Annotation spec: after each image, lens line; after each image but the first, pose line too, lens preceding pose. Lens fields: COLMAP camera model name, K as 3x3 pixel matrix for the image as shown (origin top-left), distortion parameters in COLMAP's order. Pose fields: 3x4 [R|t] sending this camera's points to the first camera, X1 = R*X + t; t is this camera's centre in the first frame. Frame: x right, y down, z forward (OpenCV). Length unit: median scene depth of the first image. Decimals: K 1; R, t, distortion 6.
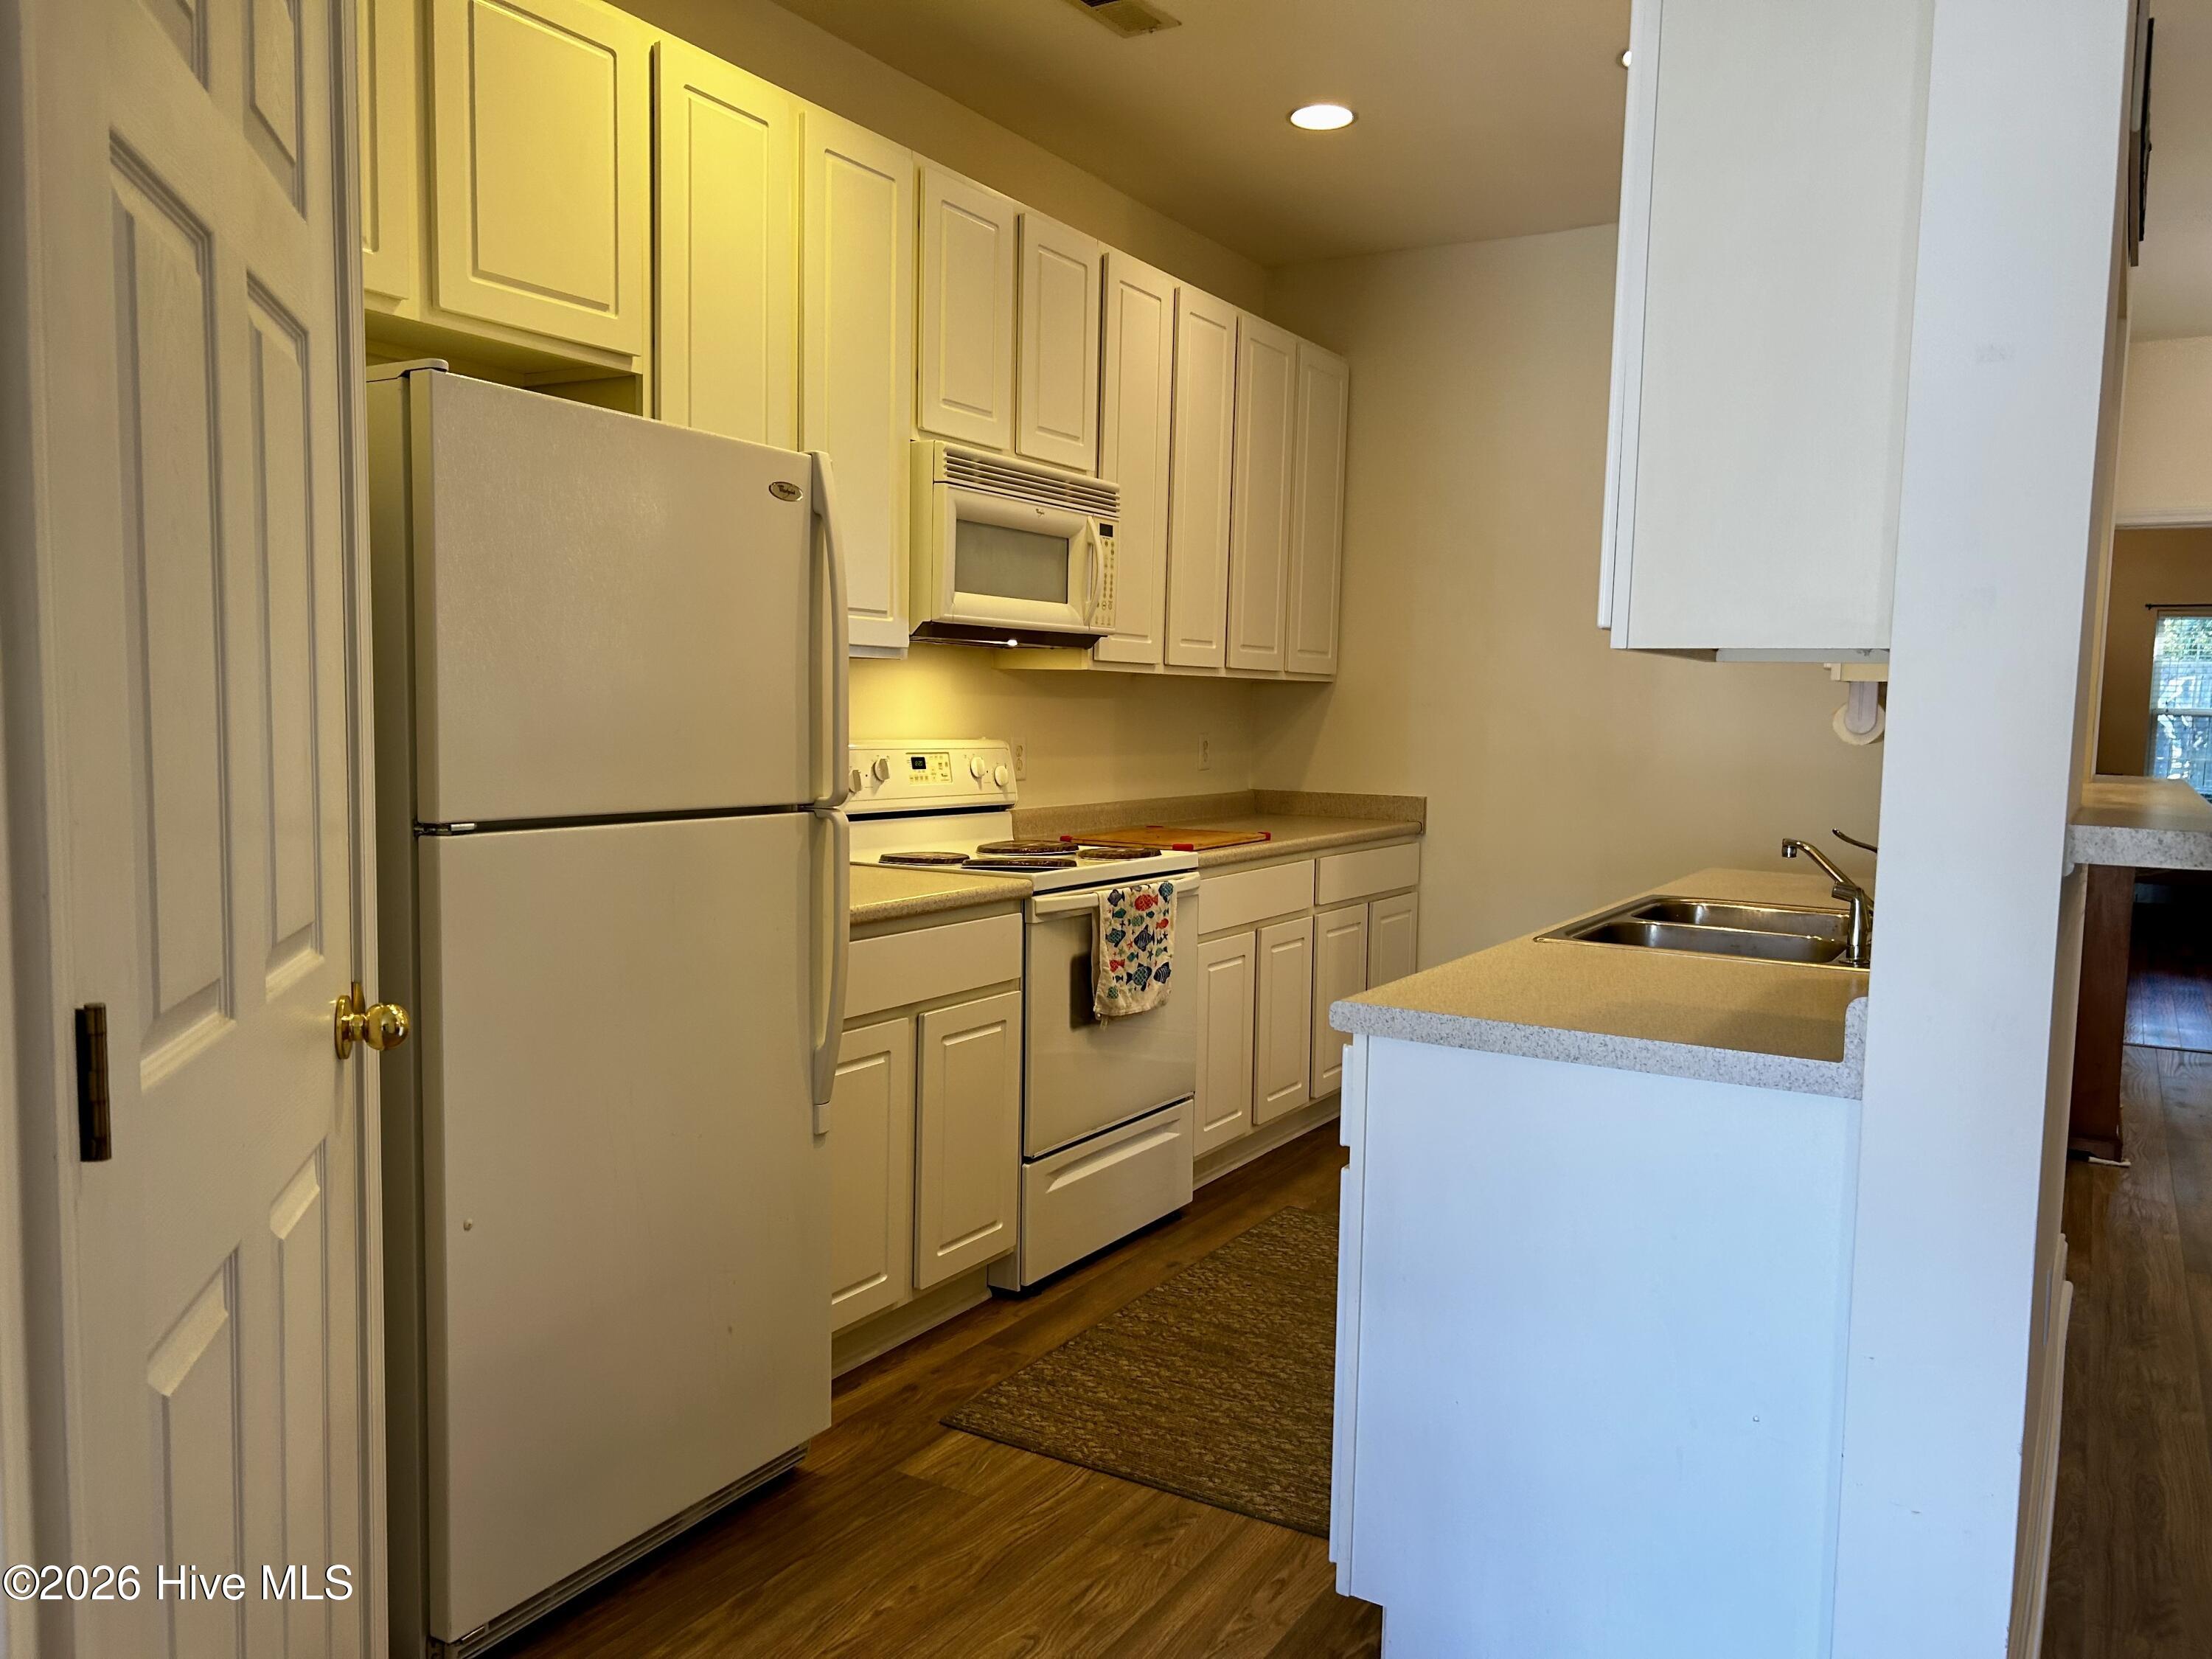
lens RADIAL K [[1656.5, 0, 1112.7], [0, 1656.5, 841.2], [0, 0, 1]] dist [0.042234, -0.056494]
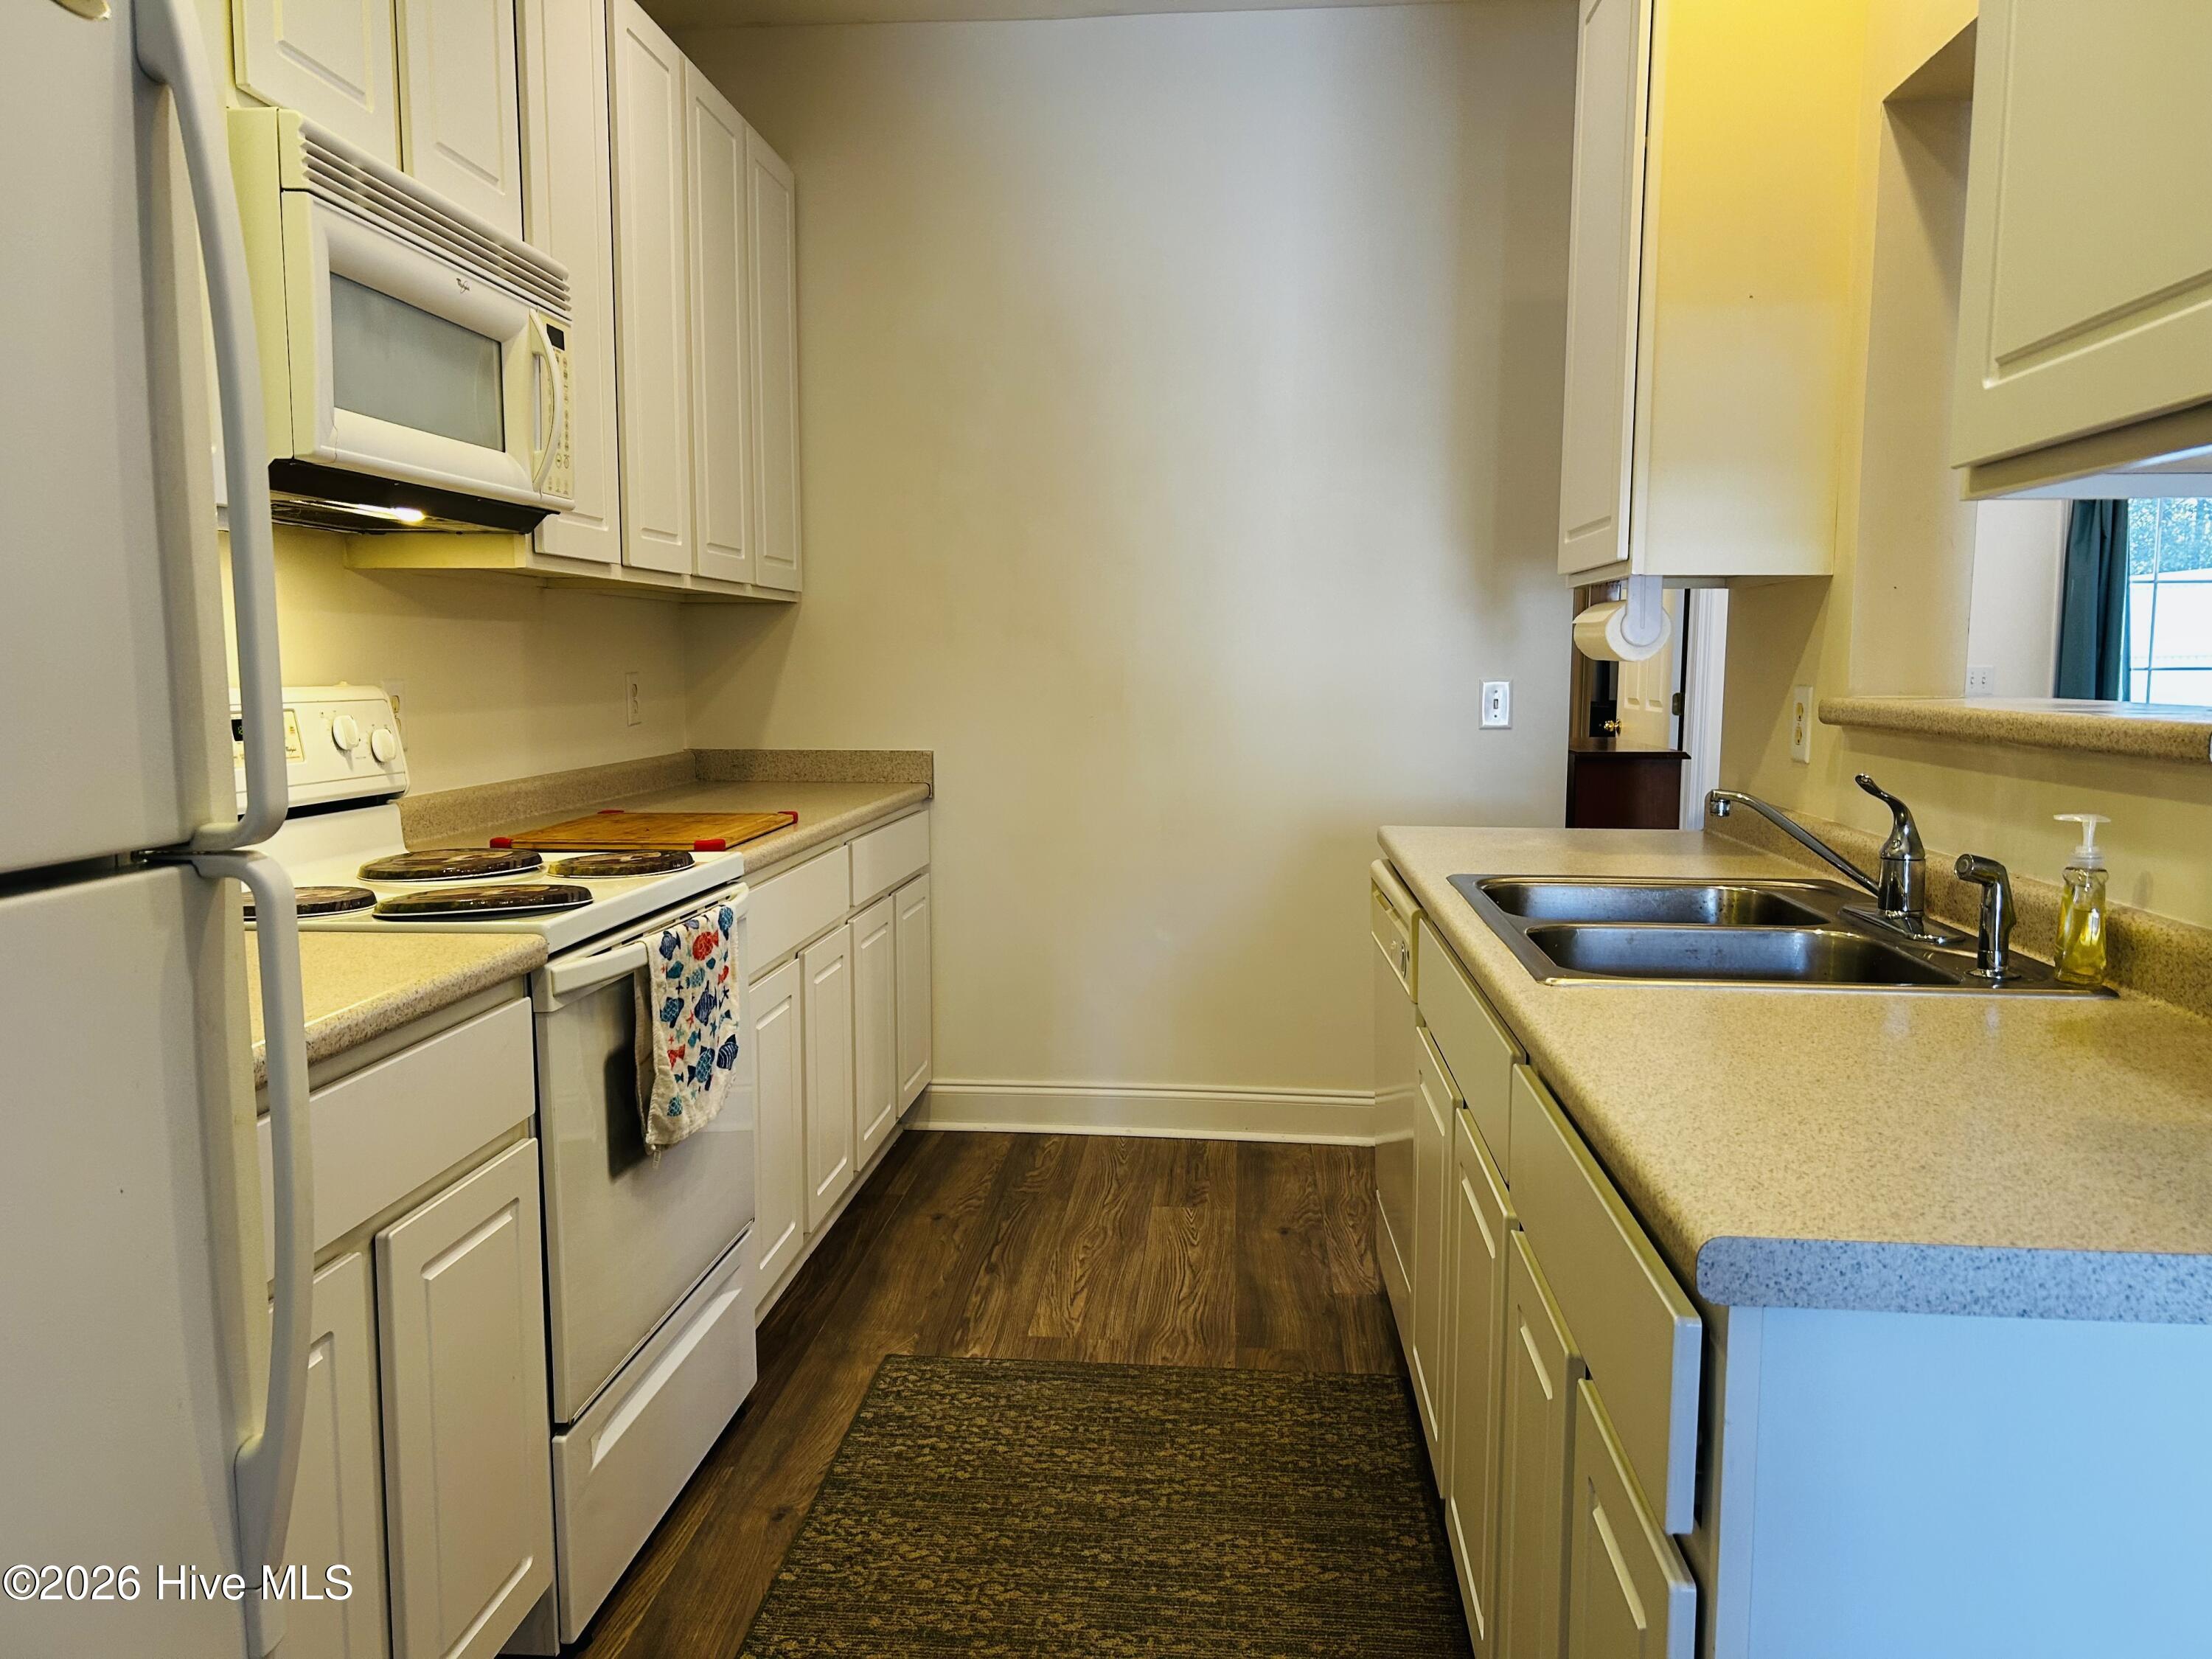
lens RADIAL K [[1656.5, 0, 1123.0], [0, 1656.5, 842.2], [0, 0, 1]] dist [0.042234, -0.056494]
pose [[0.893757, -0.065798, 0.443699, -0.110200], [0.050948, 0.997672, 0.045323, -0.020509], [-0.445649, -0.017902, 0.895029, 0.383105]]
